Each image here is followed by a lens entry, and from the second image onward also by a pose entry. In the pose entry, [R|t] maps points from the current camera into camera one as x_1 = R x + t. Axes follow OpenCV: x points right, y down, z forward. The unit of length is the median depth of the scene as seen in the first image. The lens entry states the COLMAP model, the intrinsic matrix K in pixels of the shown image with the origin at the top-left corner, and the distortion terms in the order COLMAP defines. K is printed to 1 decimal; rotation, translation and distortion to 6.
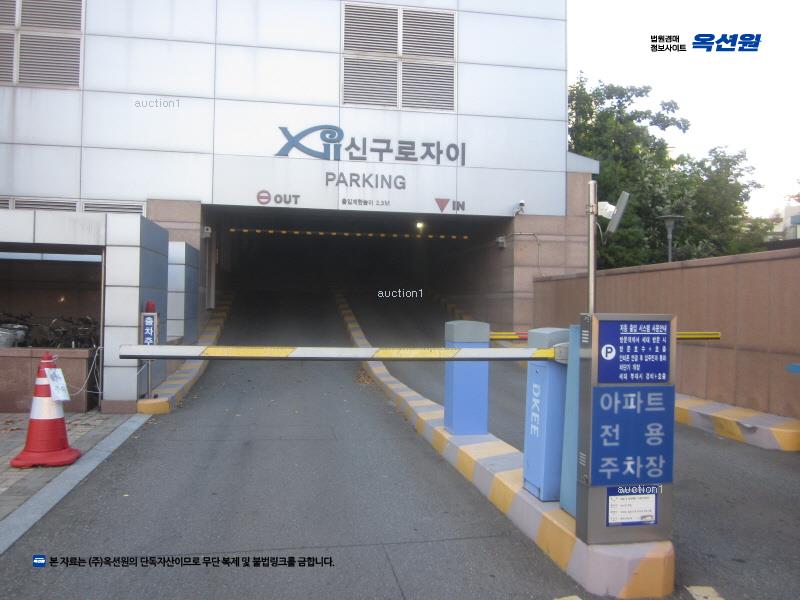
lens RADIAL K [[667.5, 0, 396.3], [0, 667.5, 298.4], [0, 0, 1]] dist [-0.045677, 0.022238]
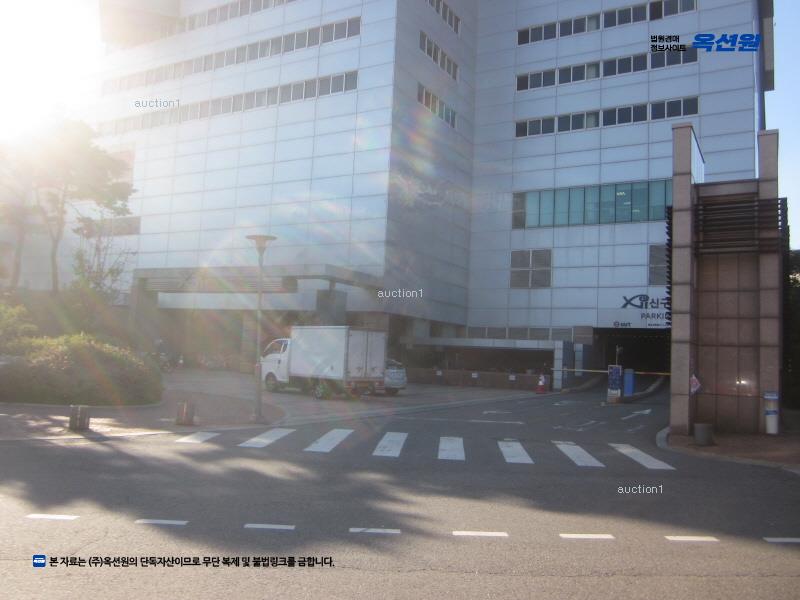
lens RADIAL K [[667.5, 0, 414.1], [0, 667.5, 295.3], [0, 0, 1]] dist [-0.045677, 0.022238]
pose [[0.783845, -0.038585, -0.619757, 0.782159], [-0.023391, 0.995524, -0.091563, -0.007726], [0.620516, 0.086268, 0.779434, -1.499581]]
